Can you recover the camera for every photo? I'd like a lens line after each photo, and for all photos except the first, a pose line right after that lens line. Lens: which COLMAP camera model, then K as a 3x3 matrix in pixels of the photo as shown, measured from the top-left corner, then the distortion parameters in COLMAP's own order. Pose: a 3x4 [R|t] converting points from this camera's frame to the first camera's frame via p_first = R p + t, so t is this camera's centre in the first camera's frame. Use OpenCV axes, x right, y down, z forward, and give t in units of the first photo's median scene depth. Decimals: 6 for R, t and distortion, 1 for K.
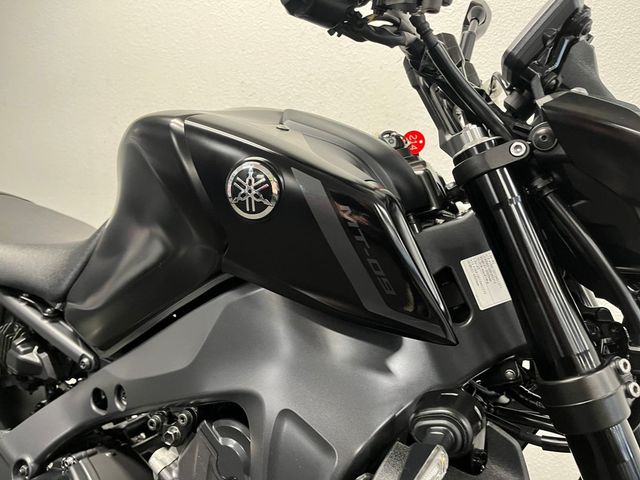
lens RADIAL K [[470.7, 0, 319.0], [0, 470.7, 239.1], [0, 0, 1]] dist [0.002961, -0.006077]
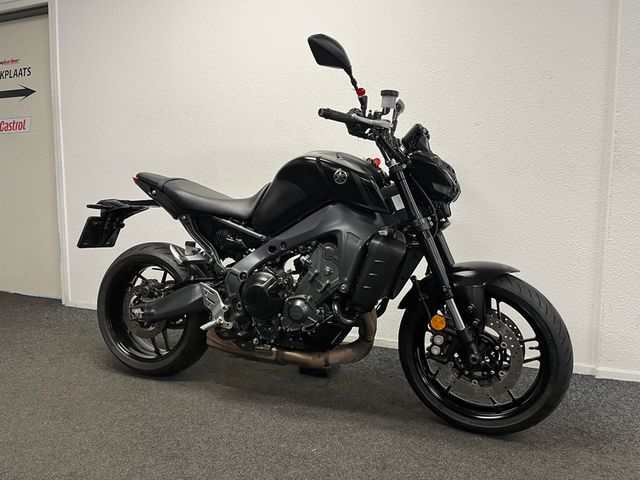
lens RADIAL K [[470.7, 0, 319.8], [0, 470.7, 243.8], [0, 0, 1]] dist [0.002961, -0.006077]
pose [[0.993085, -0.017951, 0.116015, -0.647667], [0.014623, 0.999458, 0.029478, 0.286213], [-0.116482, -0.027578, 0.992810, -2.455059]]
